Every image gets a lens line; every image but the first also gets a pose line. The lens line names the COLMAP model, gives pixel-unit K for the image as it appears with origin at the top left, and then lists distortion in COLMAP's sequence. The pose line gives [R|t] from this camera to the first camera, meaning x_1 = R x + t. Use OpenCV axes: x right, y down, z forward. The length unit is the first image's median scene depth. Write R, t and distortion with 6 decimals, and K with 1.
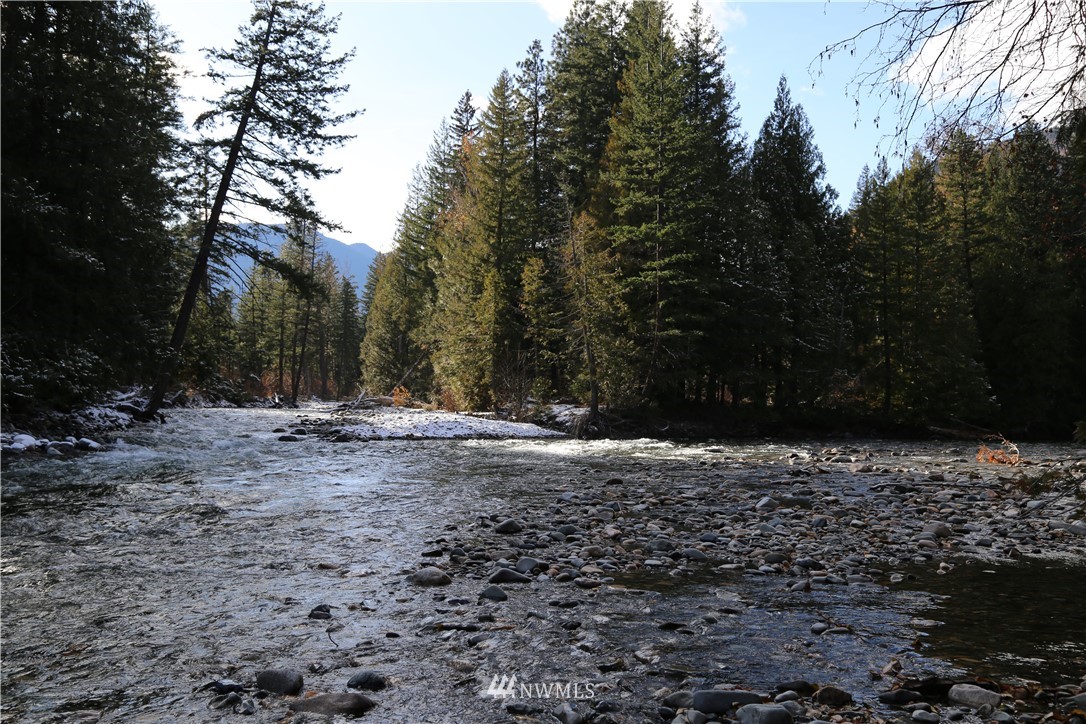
lens RADIAL K [[957.6, 0, 547.7], [0, 957.6, 369.6], [0, 0, 1]] dist [-0.005403, 0.032136]
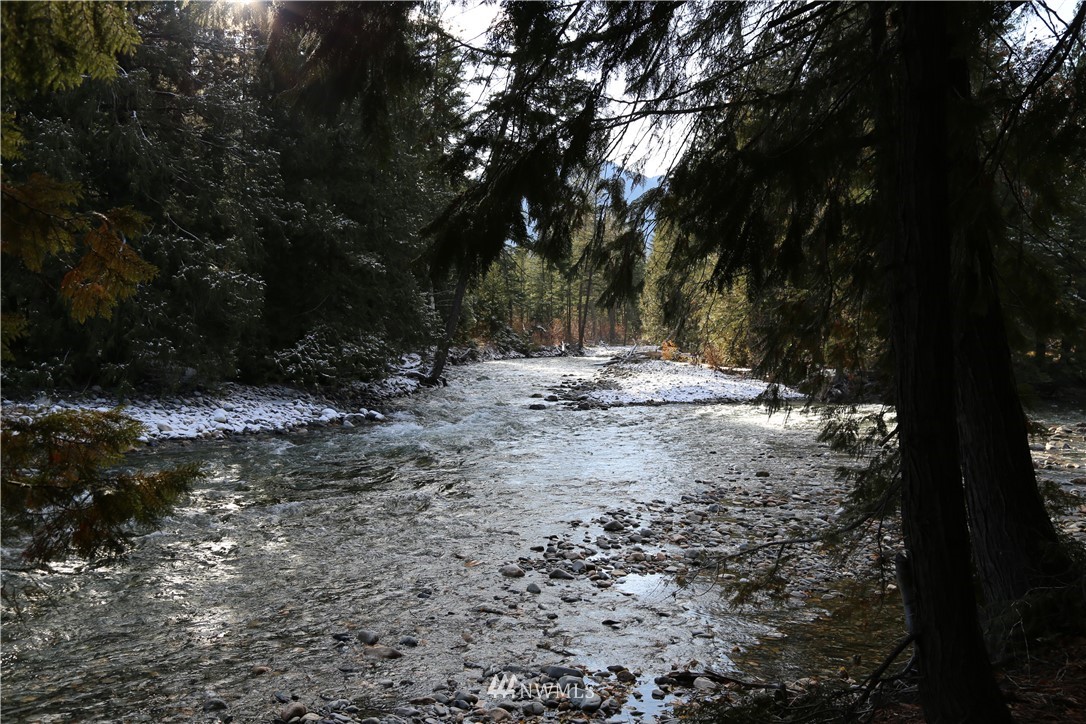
lens RADIAL K [[957.6, 0, 541.5], [0, 957.6, 357.0], [0, 0, 1]] dist [-0.005403, 0.032136]
pose [[0.951806, -0.001500, -0.306697, 0.069722], [0.017247, 0.998667, 0.048641, -0.035088], [0.306216, -0.051586, 0.950563, -0.074317]]
